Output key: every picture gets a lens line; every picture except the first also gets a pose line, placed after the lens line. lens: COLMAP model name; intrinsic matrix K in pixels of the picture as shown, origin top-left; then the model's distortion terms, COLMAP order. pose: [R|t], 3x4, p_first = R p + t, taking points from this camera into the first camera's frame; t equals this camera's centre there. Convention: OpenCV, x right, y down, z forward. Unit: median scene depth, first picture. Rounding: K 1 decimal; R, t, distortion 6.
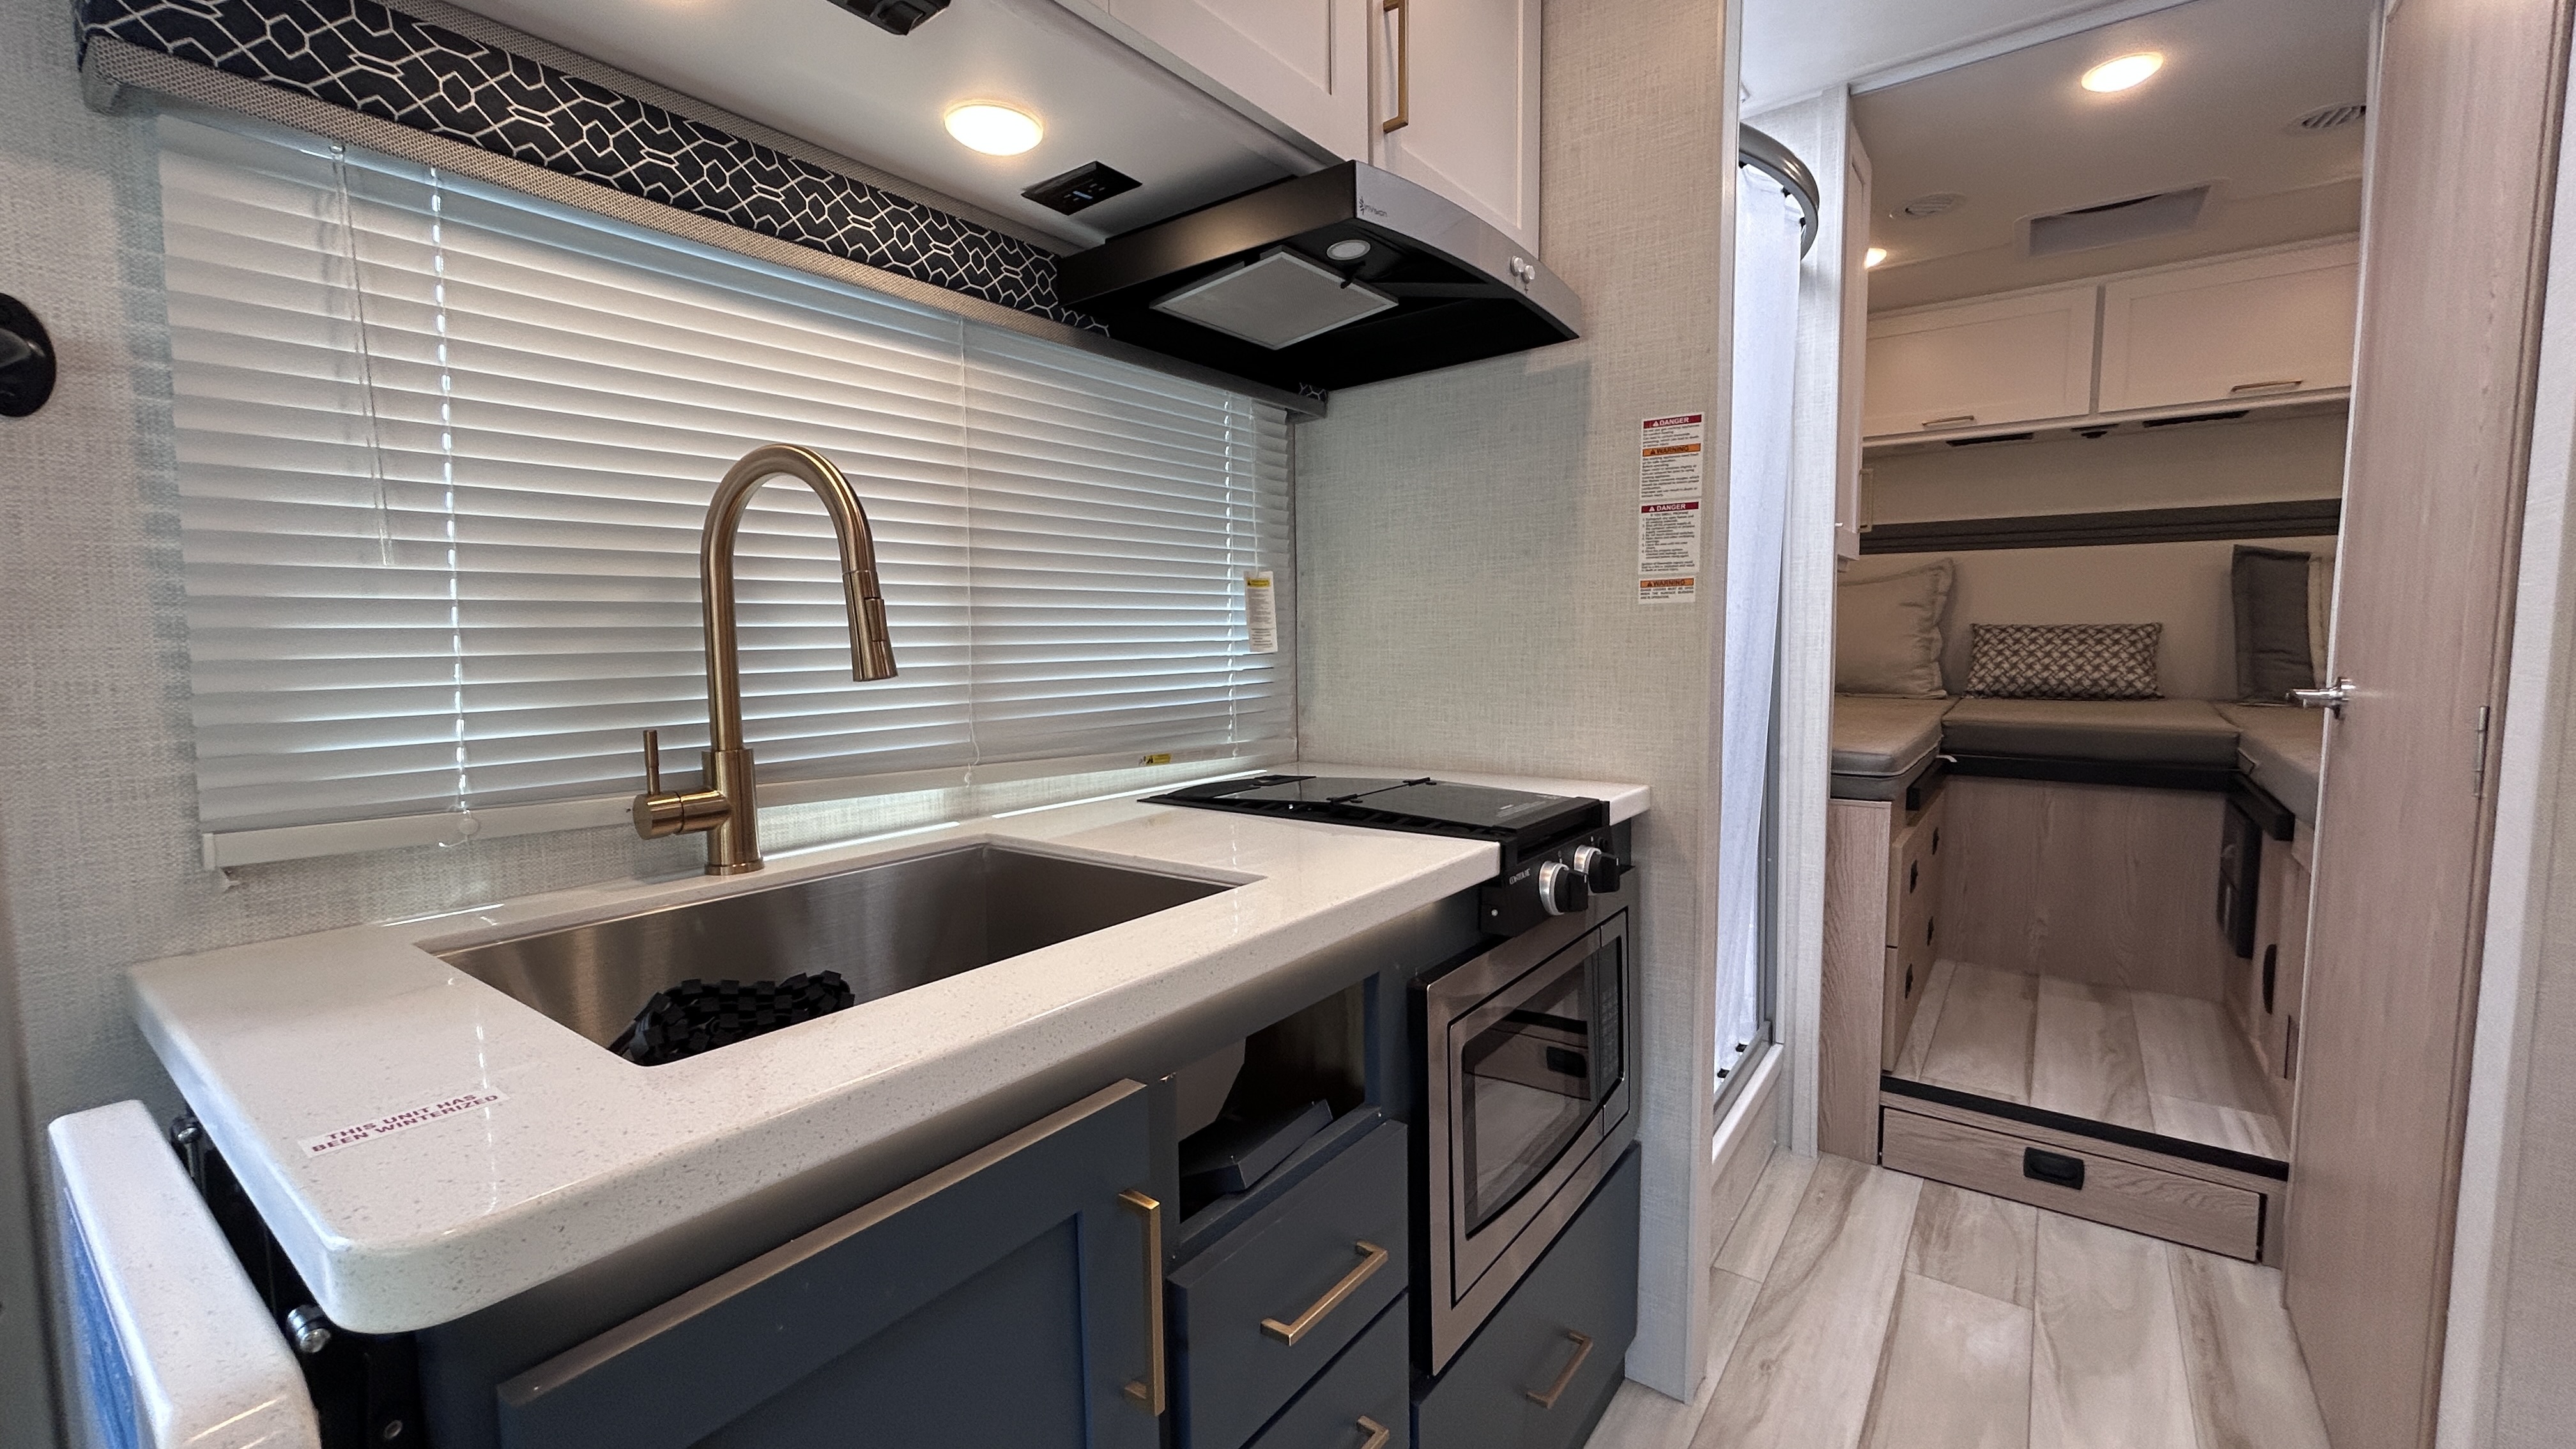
lens RADIAL K [[1040.4, 0, 1279.1], [0, 1040.4, 723.5], [0, 0, 1]] dist [-0.001553, 0.001821]
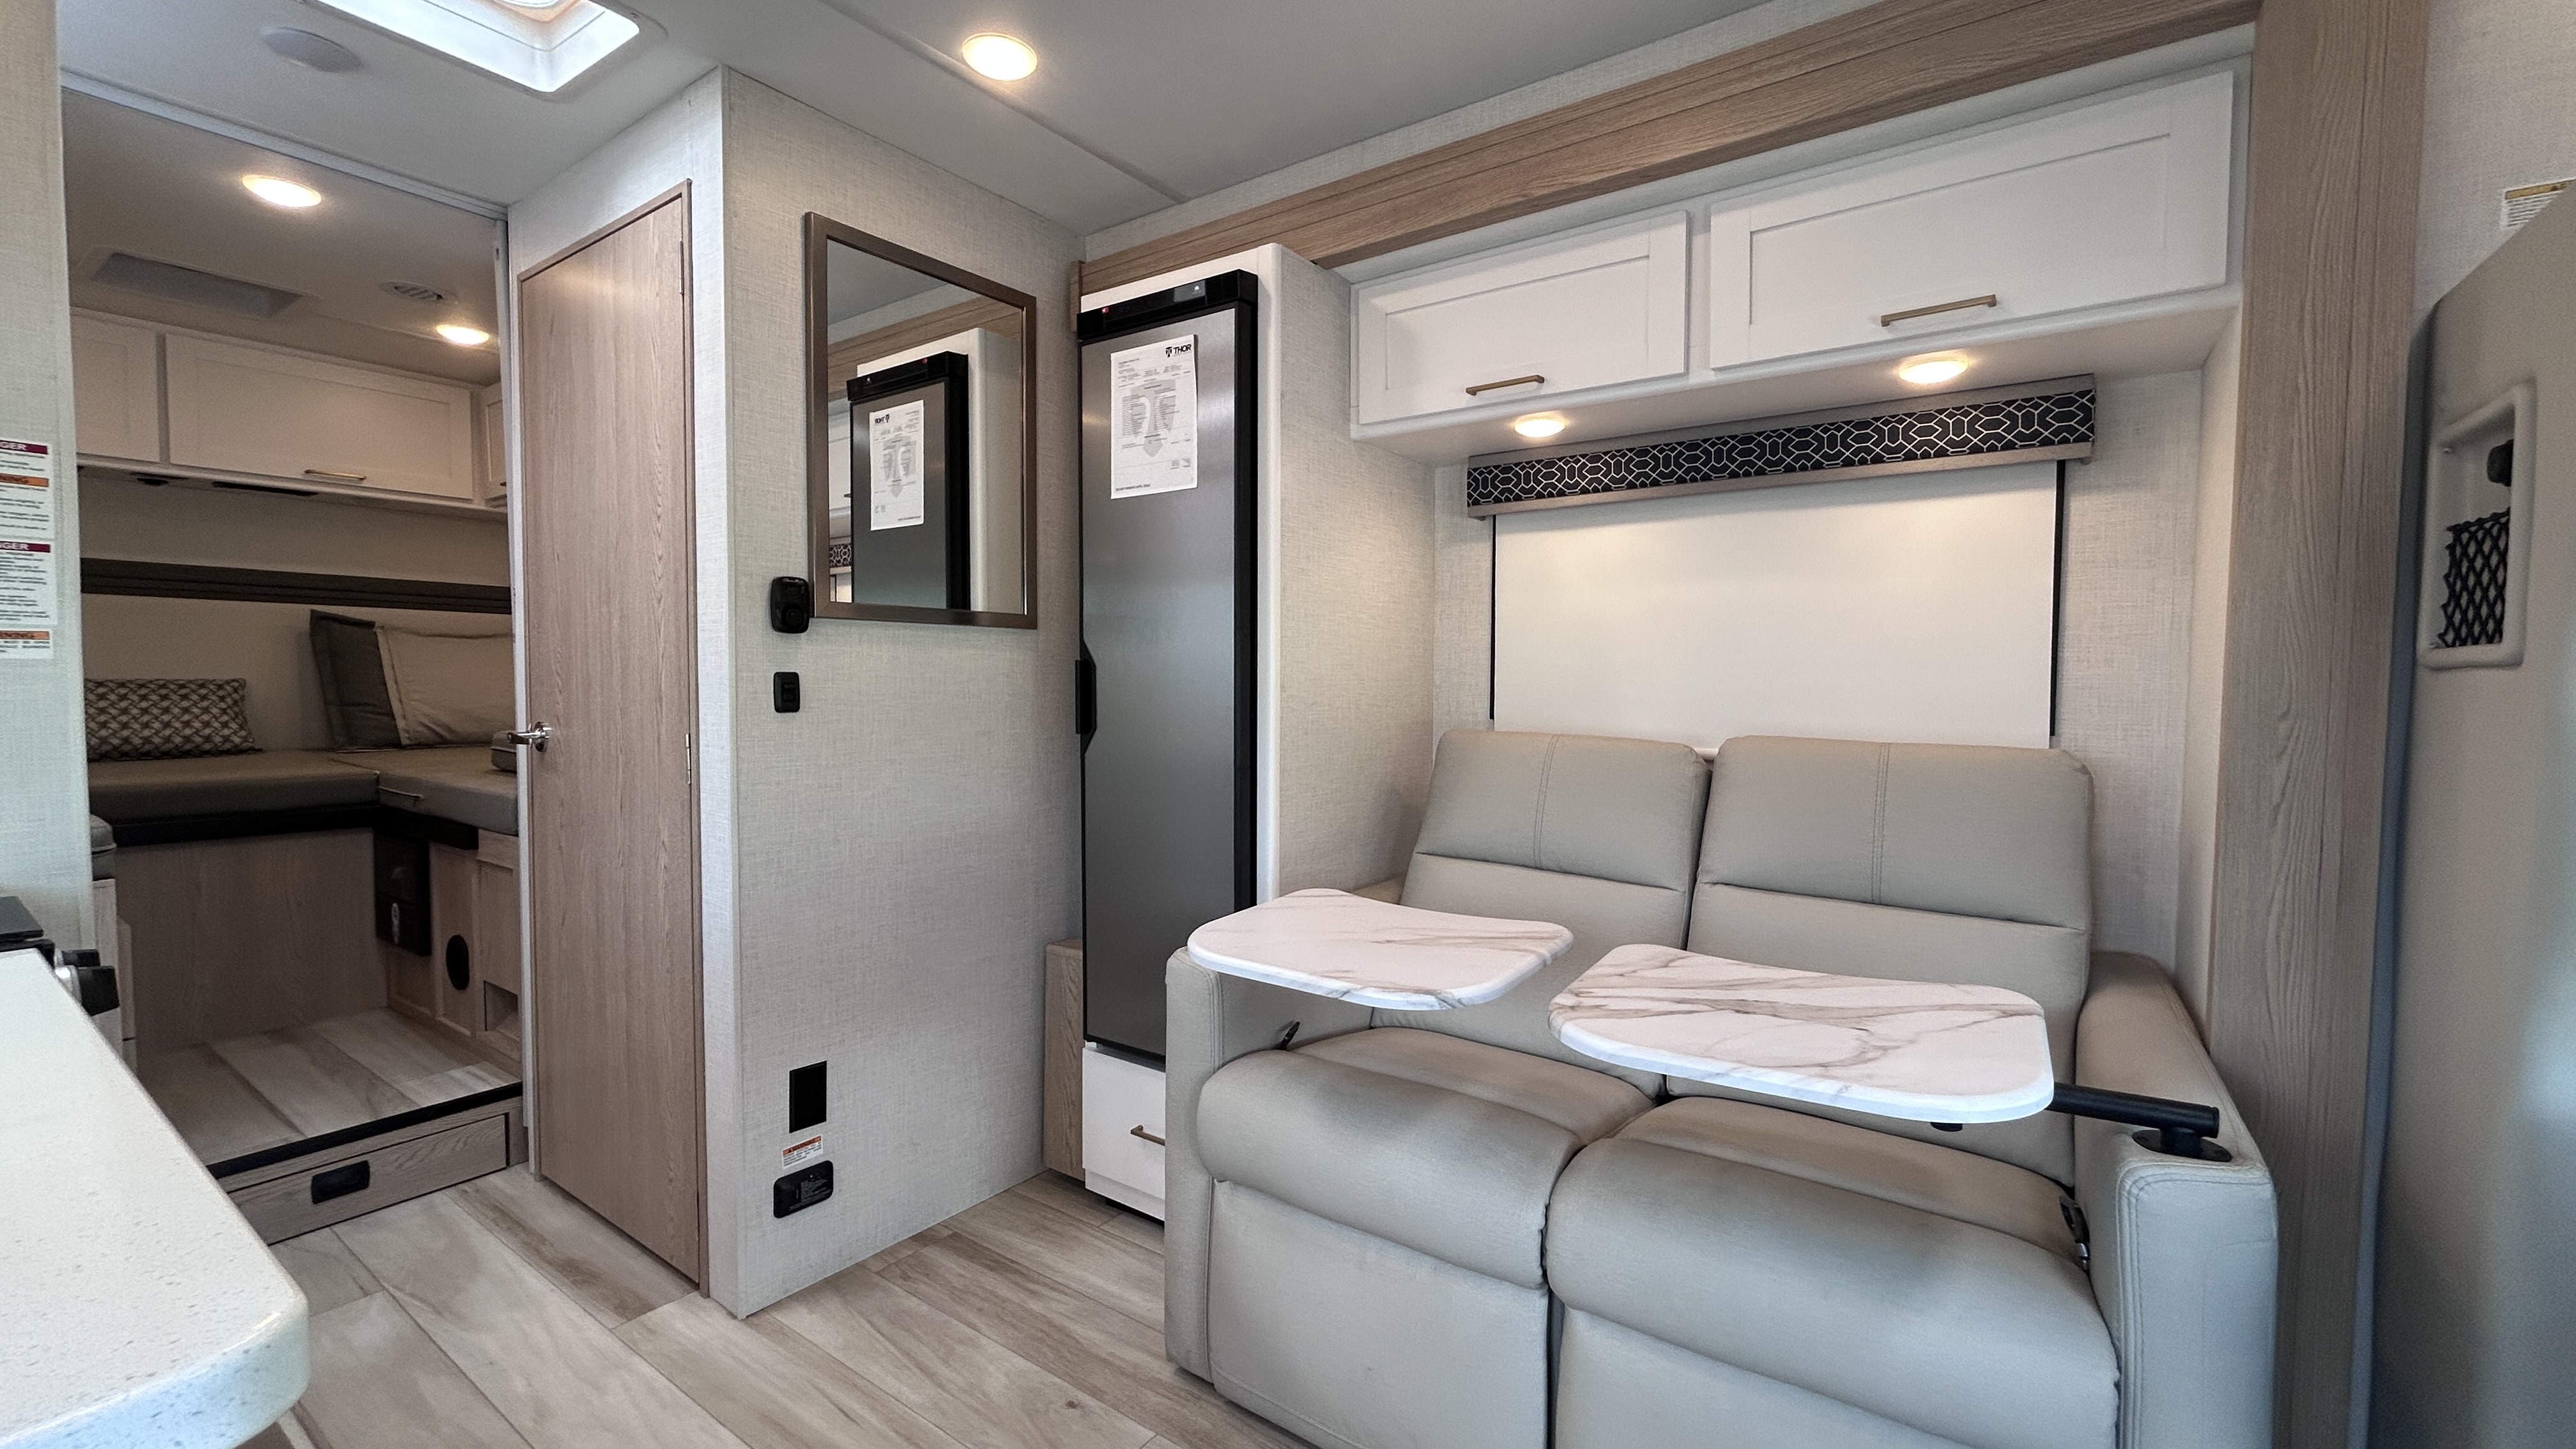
lens RADIAL K [[1040.4, 0, 1286.6], [0, 1040.4, 723.0], [0, 0, 1]] dist [-0.001553, 0.001821]
pose [[-0.028562, -0.033483, 0.999031, -0.381180], [0.082820, 0.995923, 0.035747, -0.007453], [-0.996155, 0.083761, -0.025673, 0.002066]]
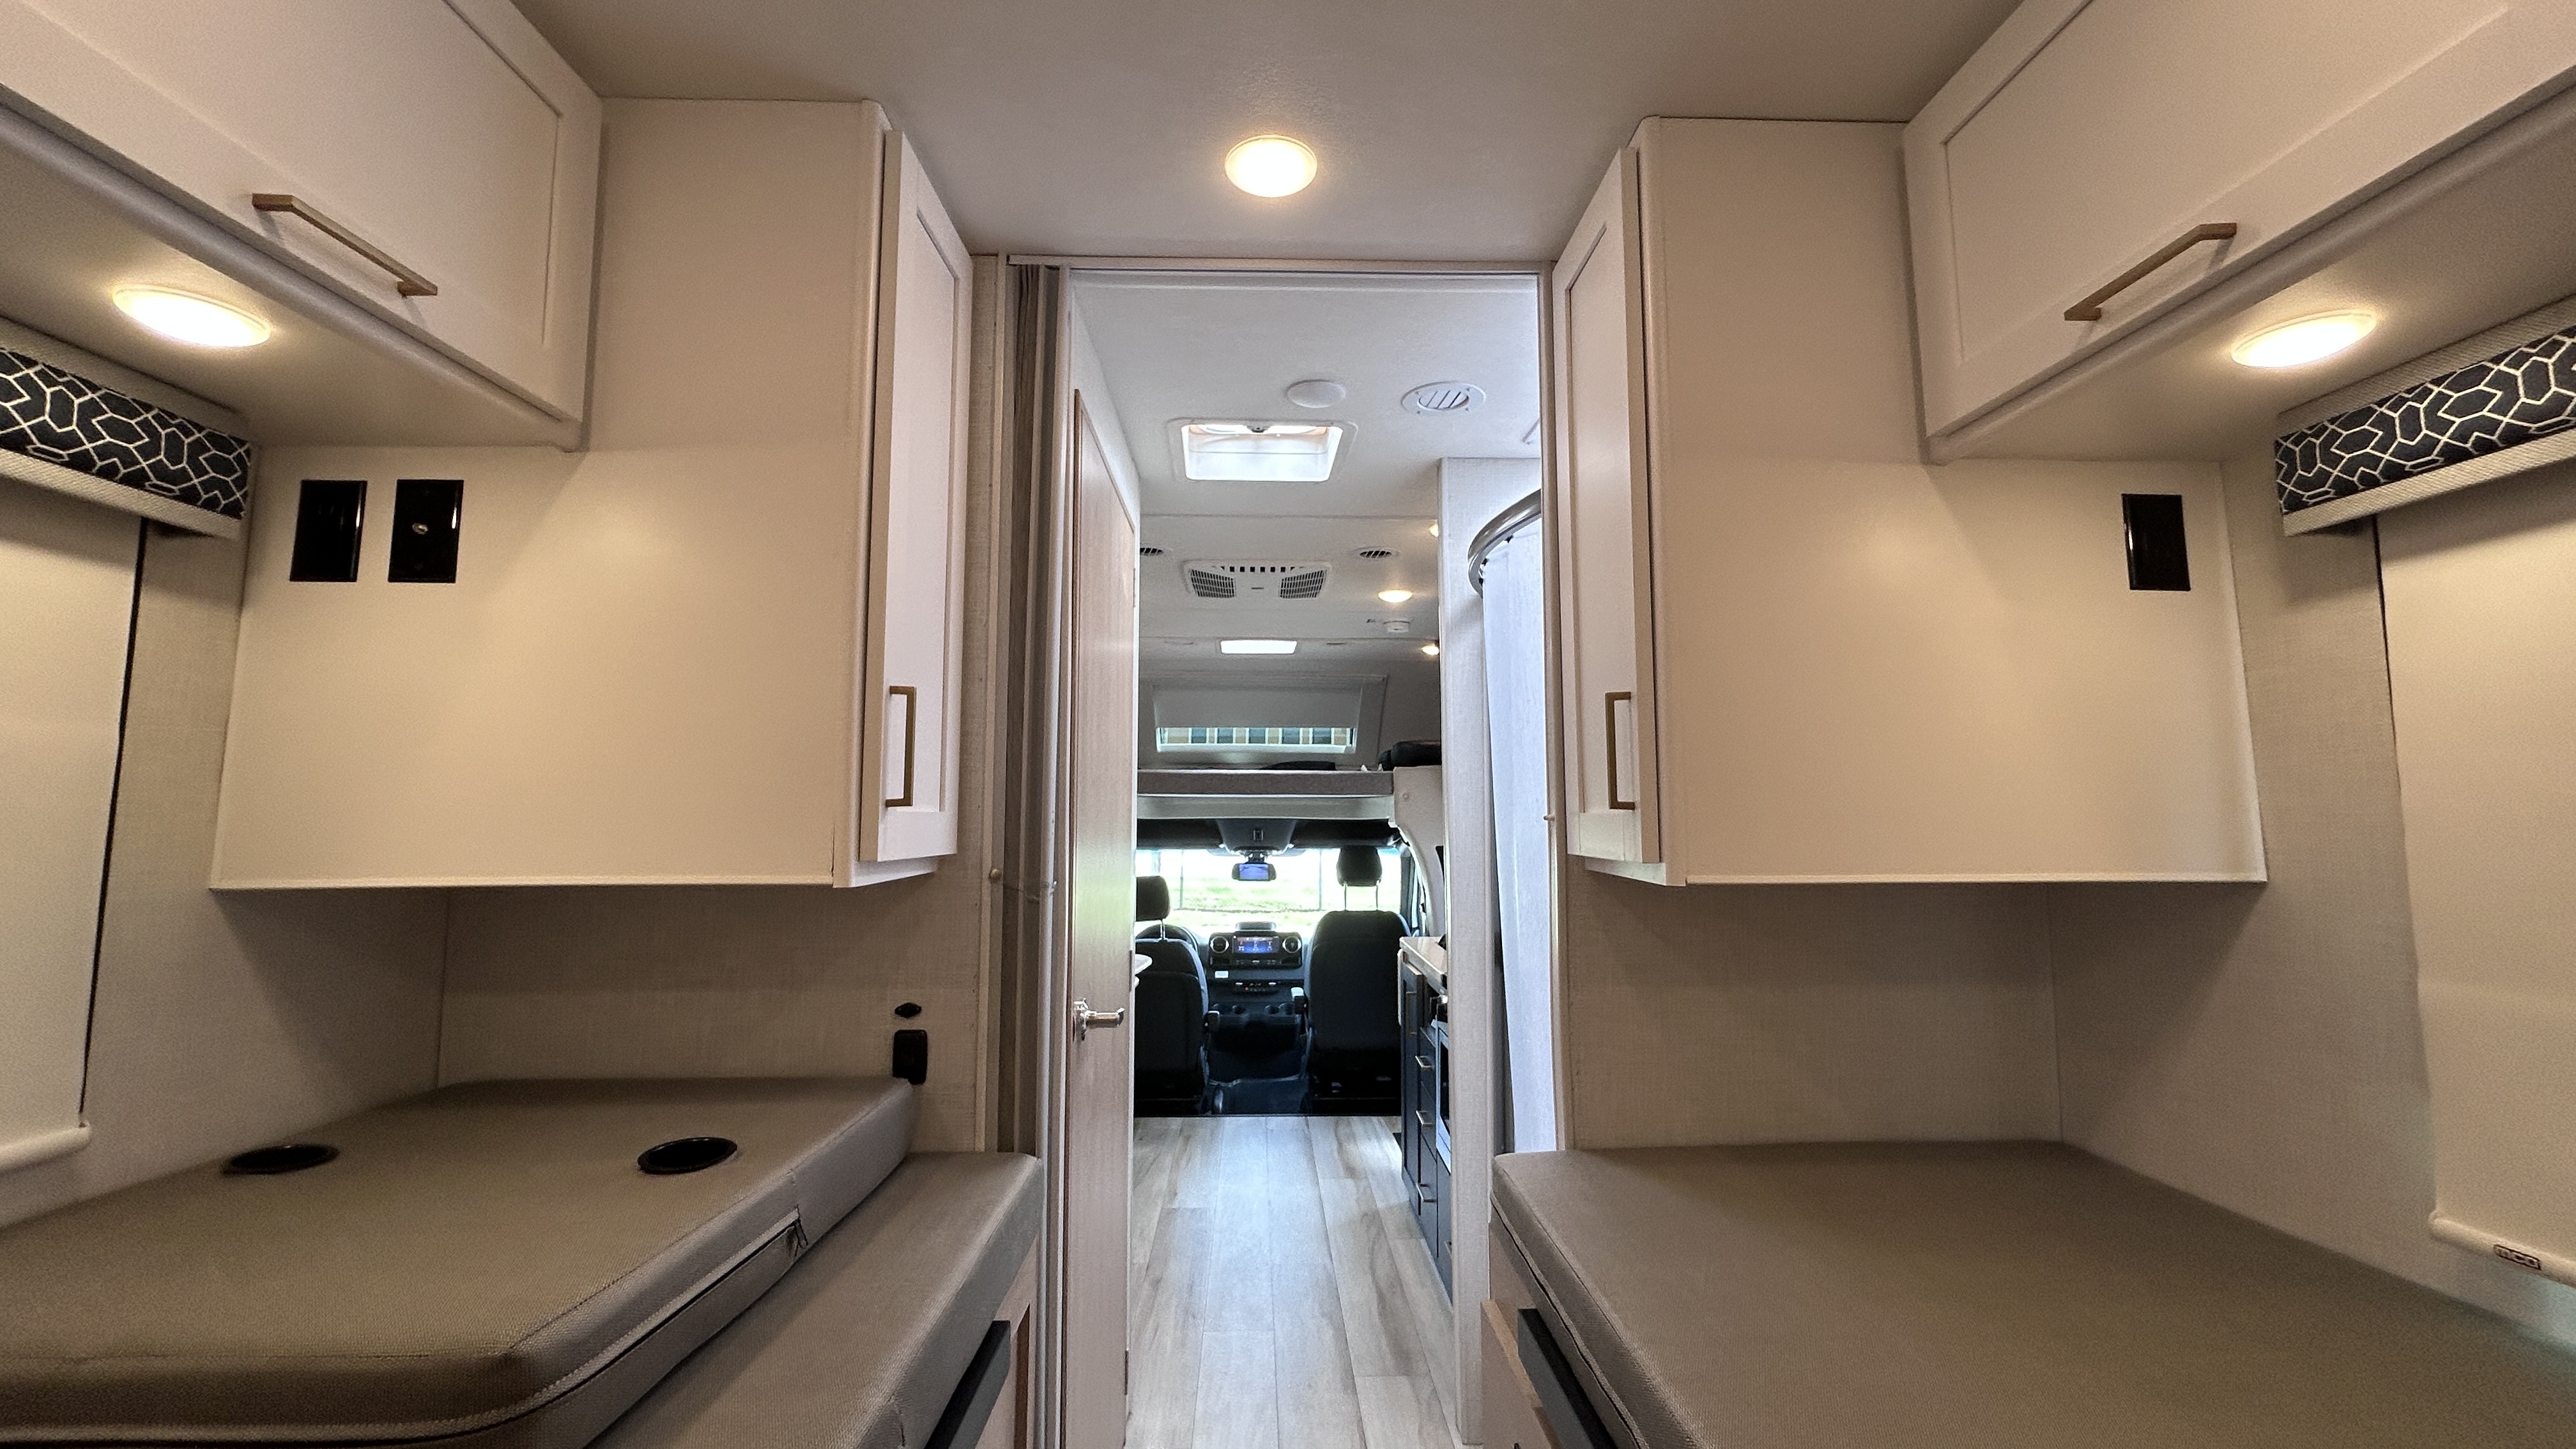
lens RADIAL K [[1048.8, 0, 1292.4], [0, 1048.8, 712.6], [0, 0, 1]] dist [0.000955, -0.000008]
pose [[-0.775665, -0.052369, -0.628968, 1.311717], [-0.043304, 0.998619, -0.029743, -0.267978], [0.629658, 0.004166, -0.776862, 1.668132]]
